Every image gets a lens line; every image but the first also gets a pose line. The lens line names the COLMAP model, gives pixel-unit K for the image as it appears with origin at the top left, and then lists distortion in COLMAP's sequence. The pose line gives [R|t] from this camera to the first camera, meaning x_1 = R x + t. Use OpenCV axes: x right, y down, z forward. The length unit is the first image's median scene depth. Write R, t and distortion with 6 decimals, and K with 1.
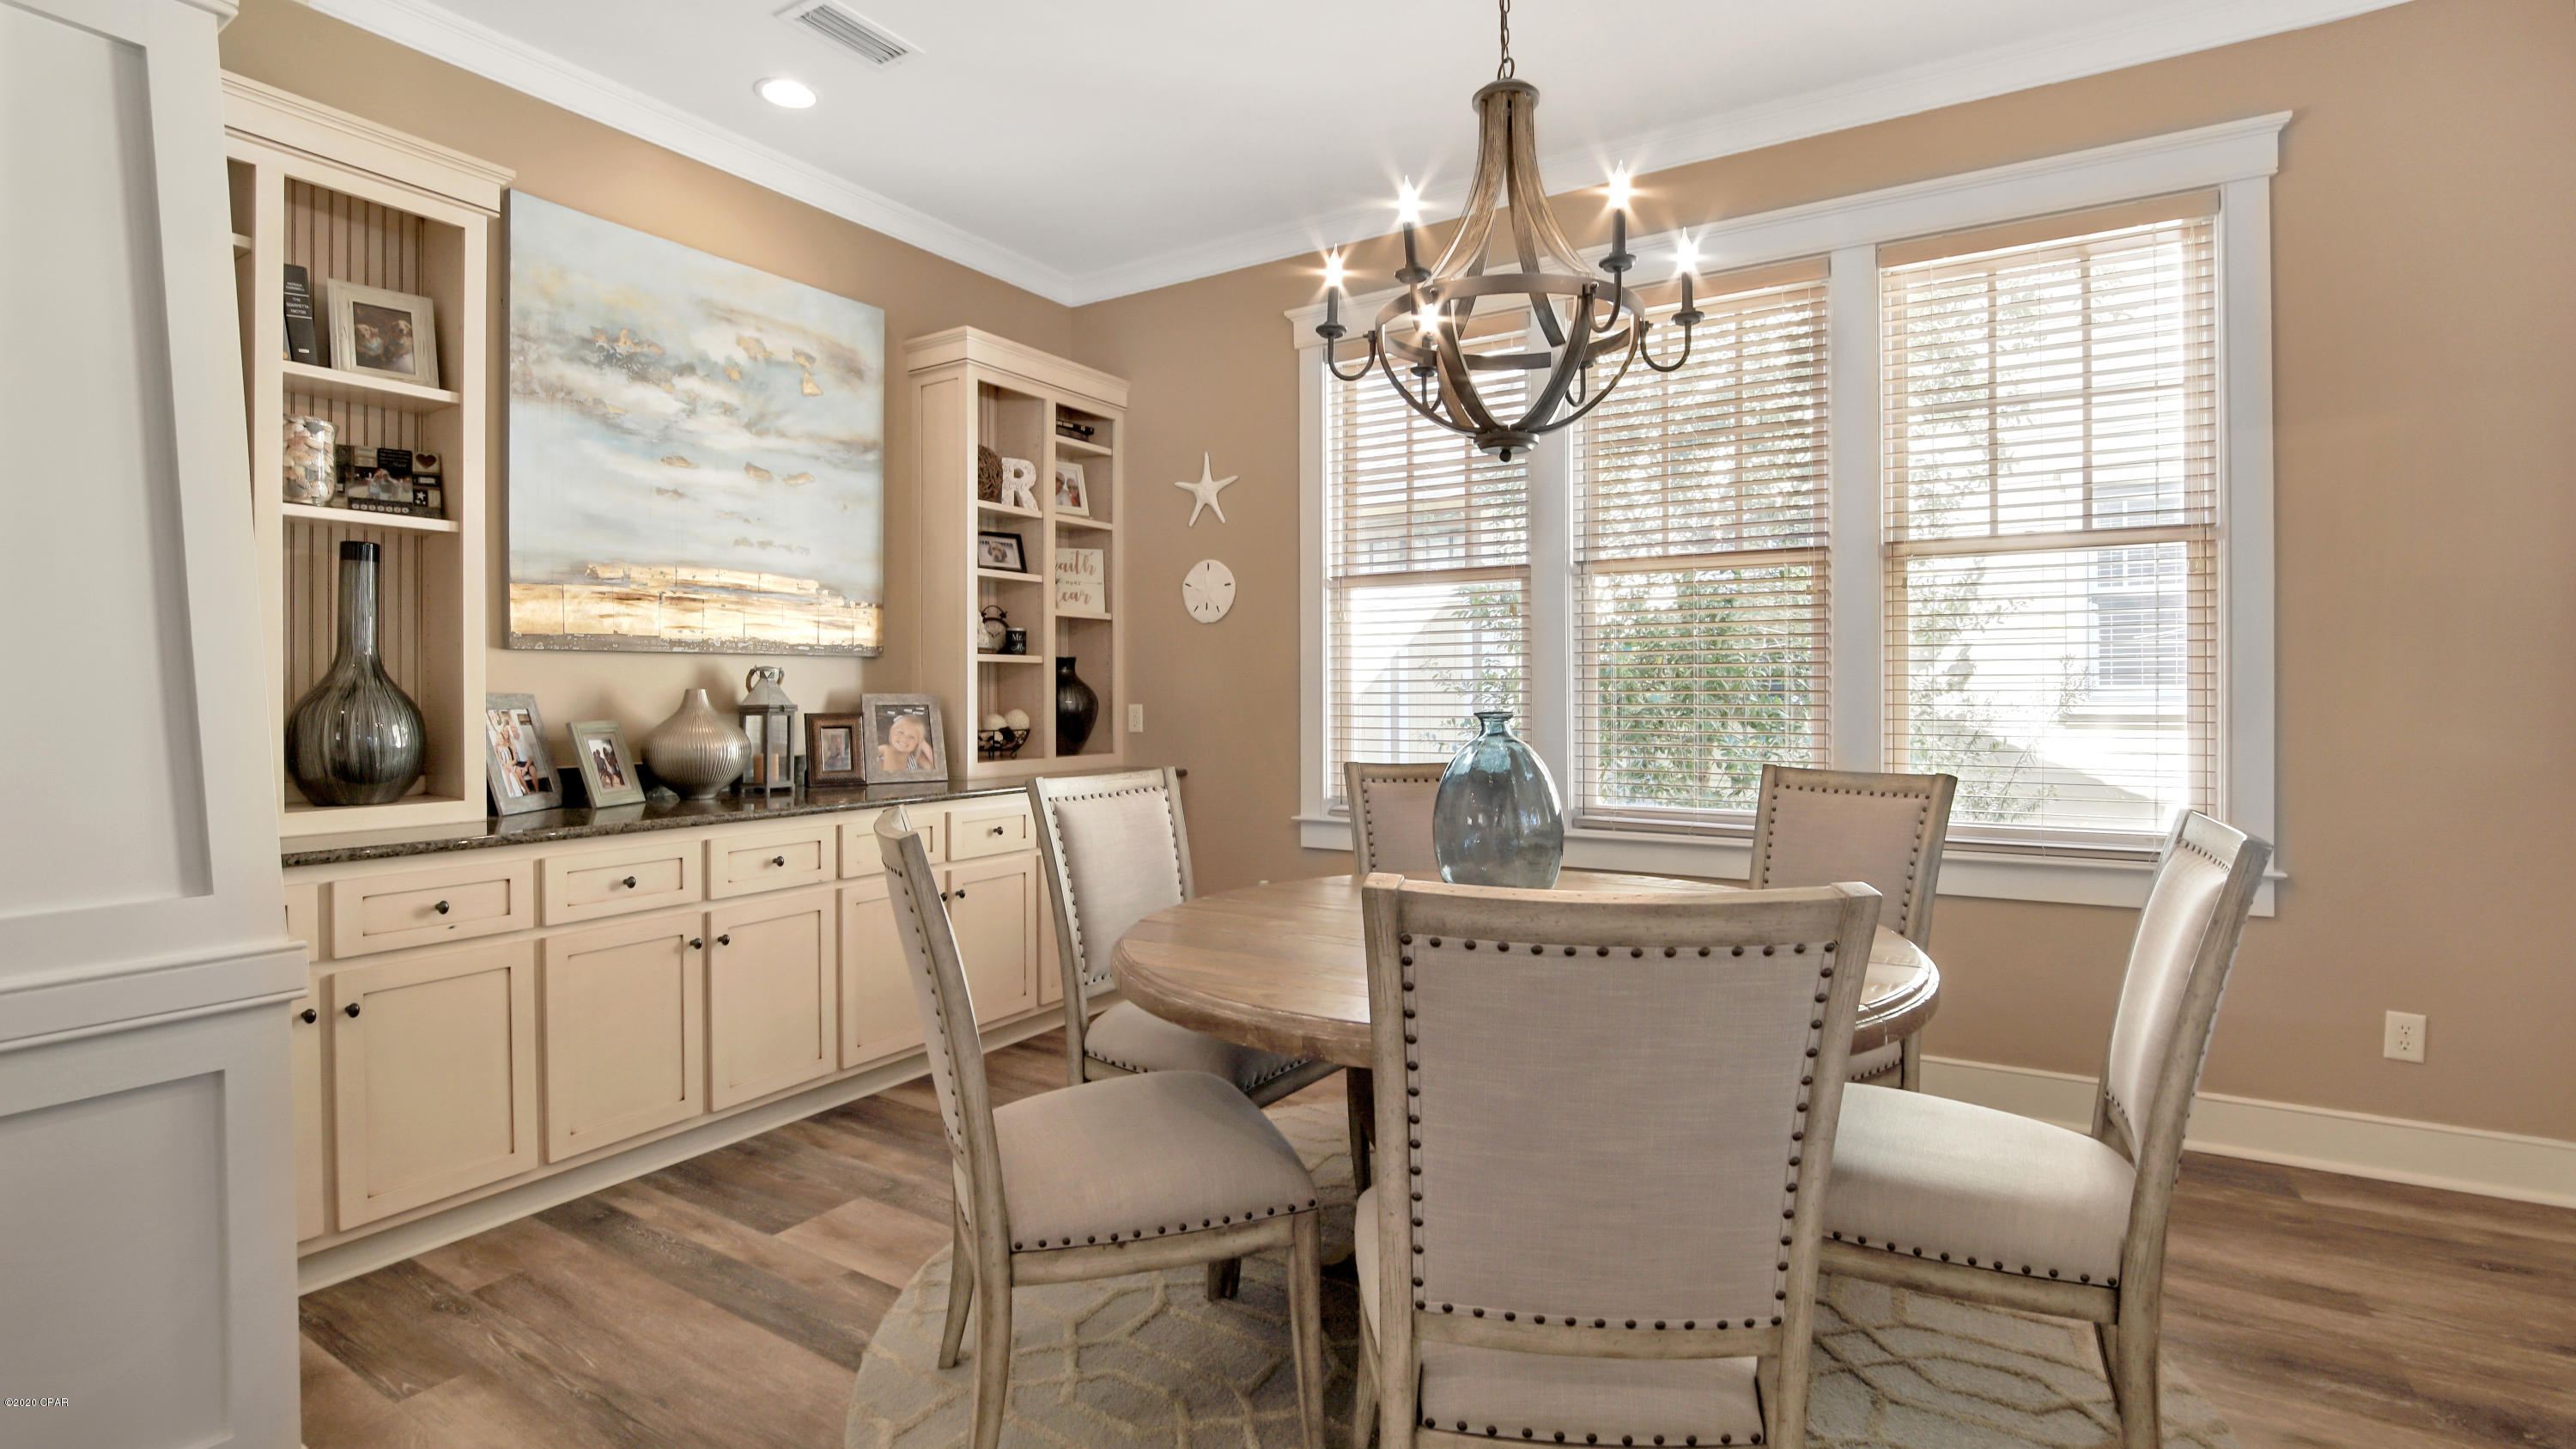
lens RADIAL K [[1178.8, 0, 1273.0], [0, 1178.8, 710.5], [0, 0, 1]] dist [-0.011489, 0.000978]
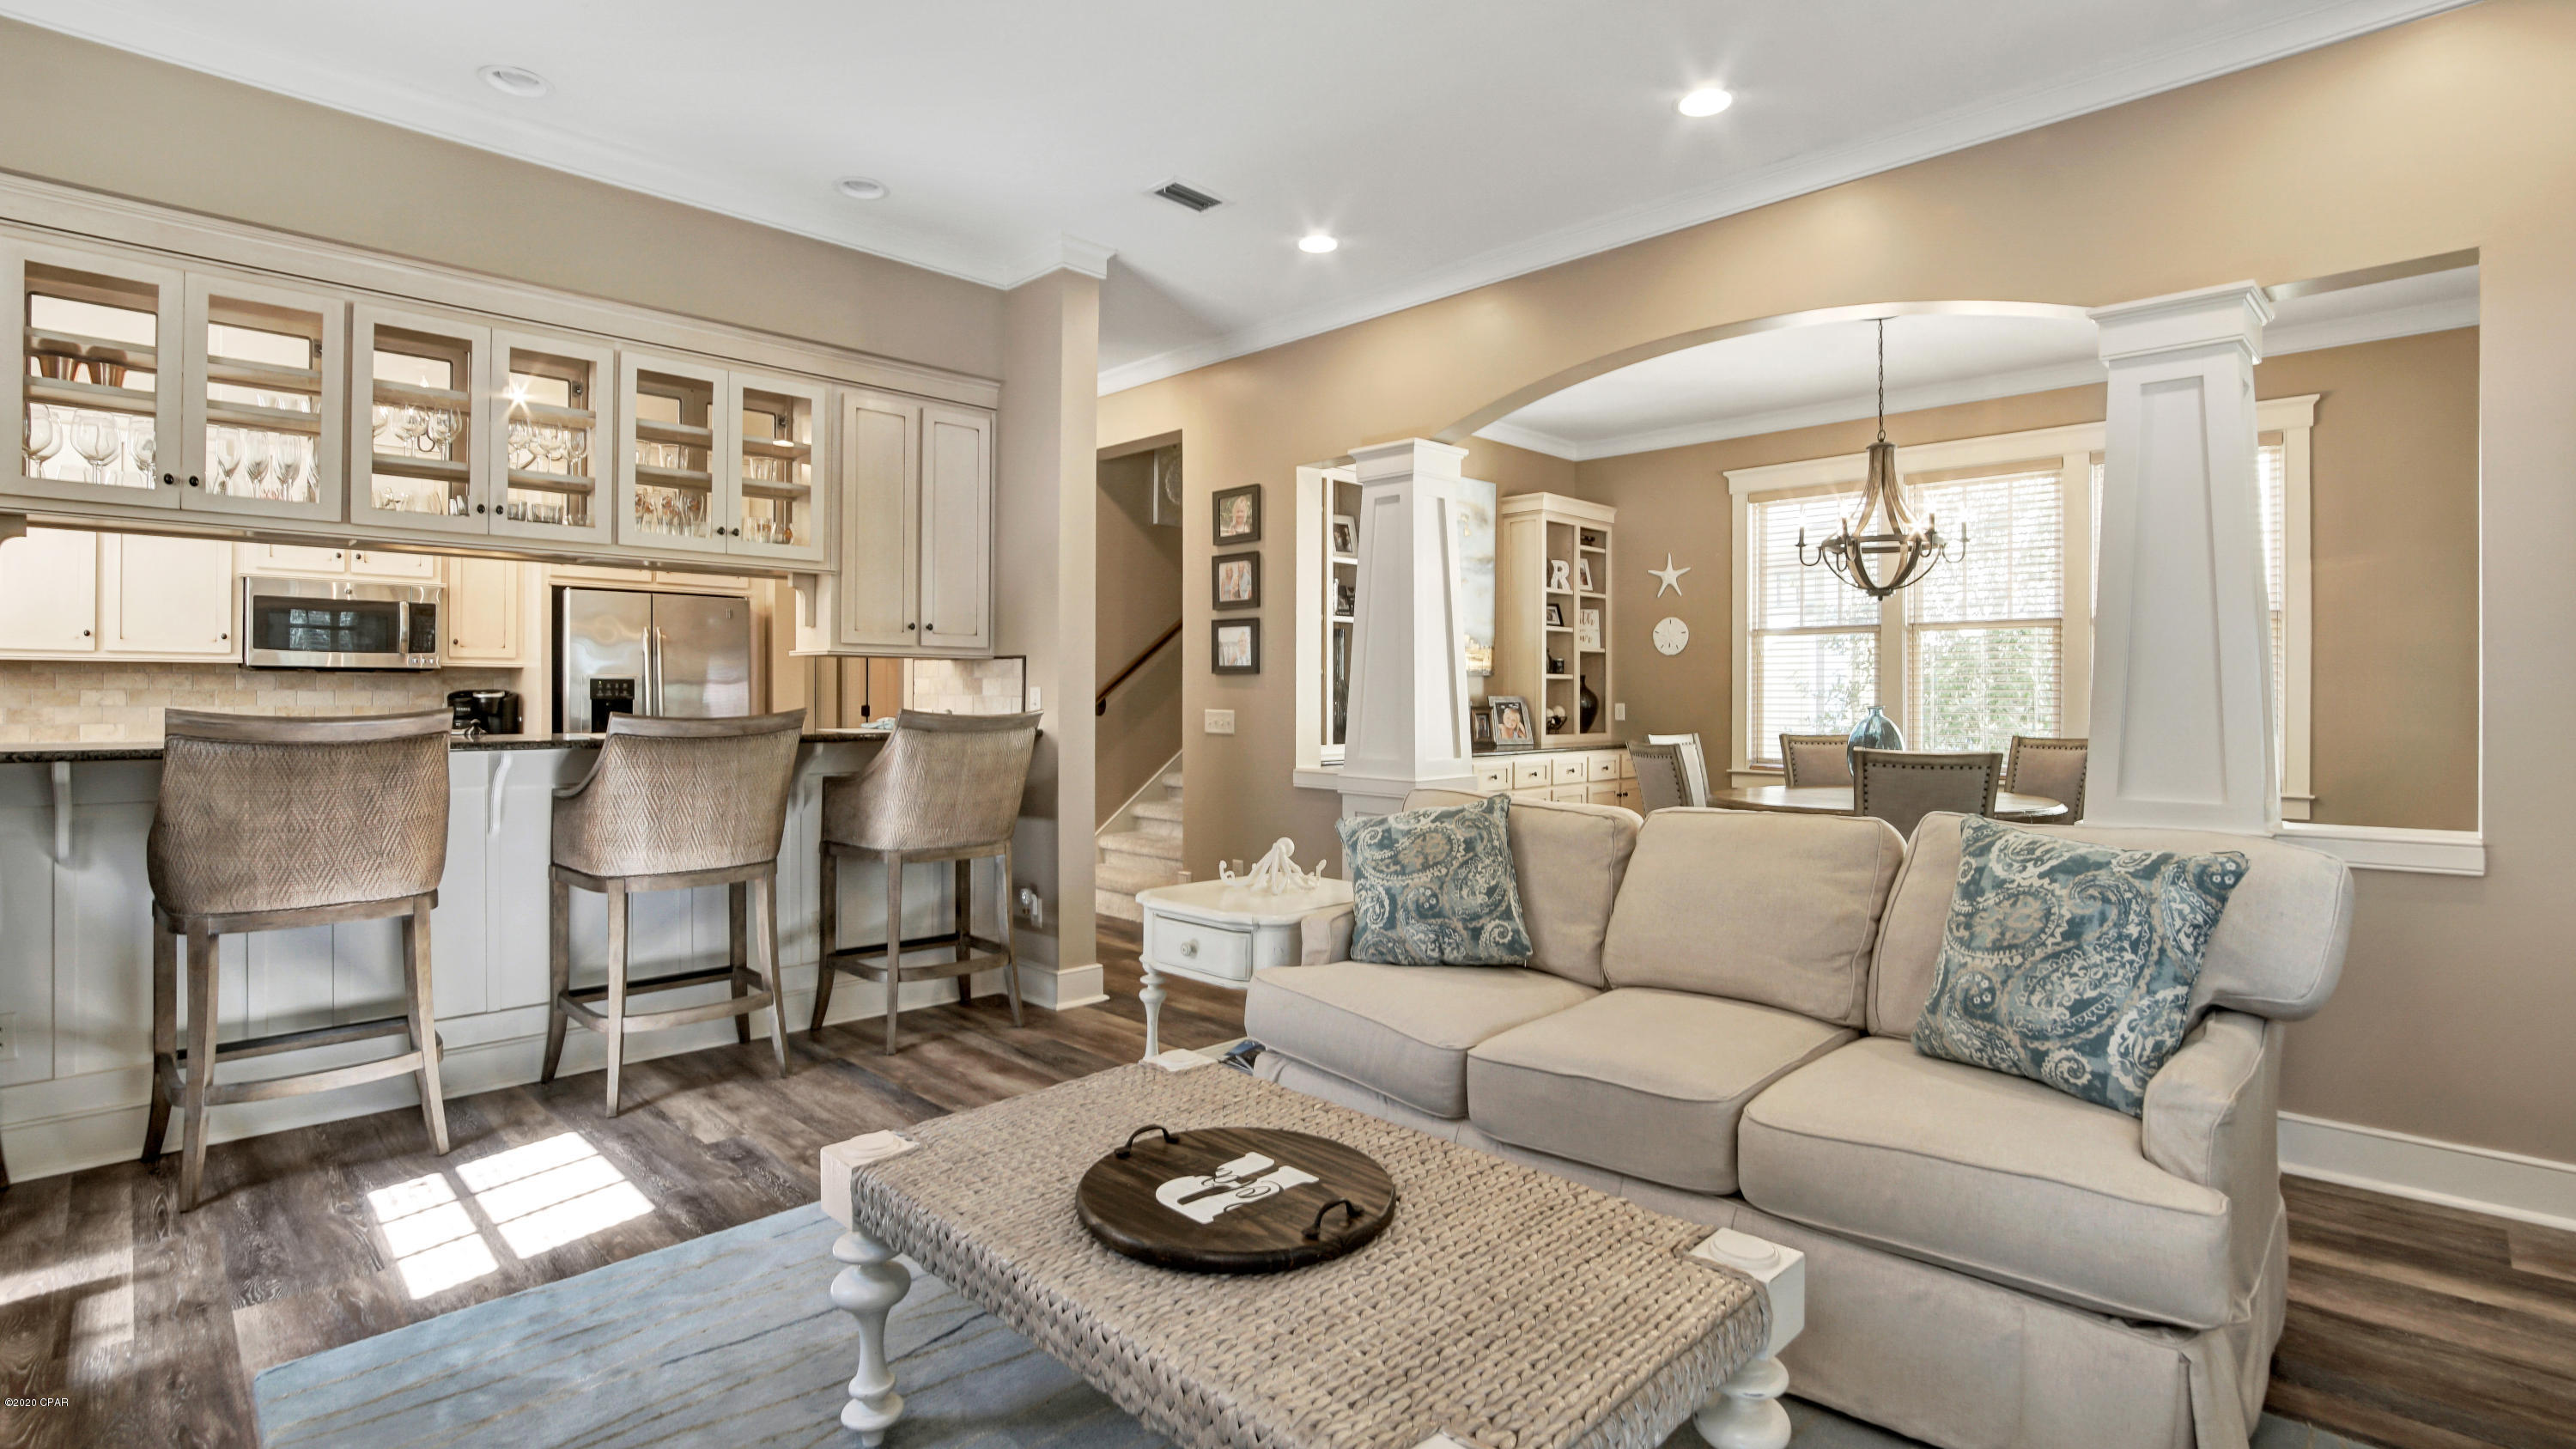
lens RADIAL K [[1178.8, 0, 1310.3], [0, 1178.8, 705.4], [0, 0, 1]] dist [-0.011489, 0.000978]
pose [[0.977803, 0.008443, -0.209354, -0.216682], [-0.009759, 0.999939, -0.005252, 0.011406], [0.209297, 0.007179, 0.977826, -0.787375]]
